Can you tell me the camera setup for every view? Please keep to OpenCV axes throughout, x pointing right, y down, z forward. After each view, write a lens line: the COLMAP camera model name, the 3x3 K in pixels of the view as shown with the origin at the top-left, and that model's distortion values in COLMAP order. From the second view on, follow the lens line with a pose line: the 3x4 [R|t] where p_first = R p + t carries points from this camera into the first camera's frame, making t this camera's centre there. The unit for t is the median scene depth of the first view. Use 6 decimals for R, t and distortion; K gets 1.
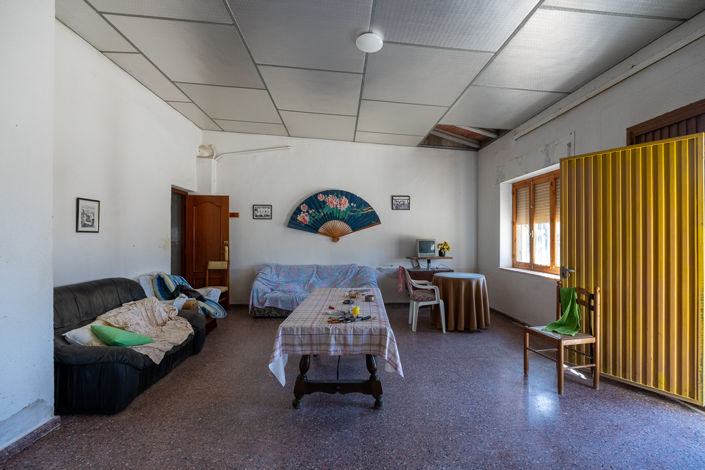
lens RADIAL K [[309.2, 0, 355.9], [0, 309.2, 236.2], [0, 0, 1]] dist [-0.012531, -0.000324]
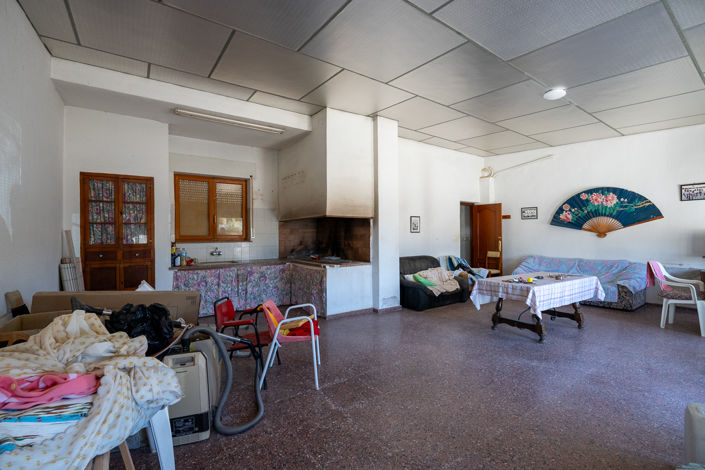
lens RADIAL K [[309.2, 0, 355.9], [0, 309.2, 236.2], [0, 0, 1]] dist [-0.012531, -0.000324]
pose [[0.550418, -0.002049, -0.834887, 0.358446], [0.012641, 0.999903, 0.005880, -0.002605], [0.834793, -0.013790, 0.550391, -0.268250]]
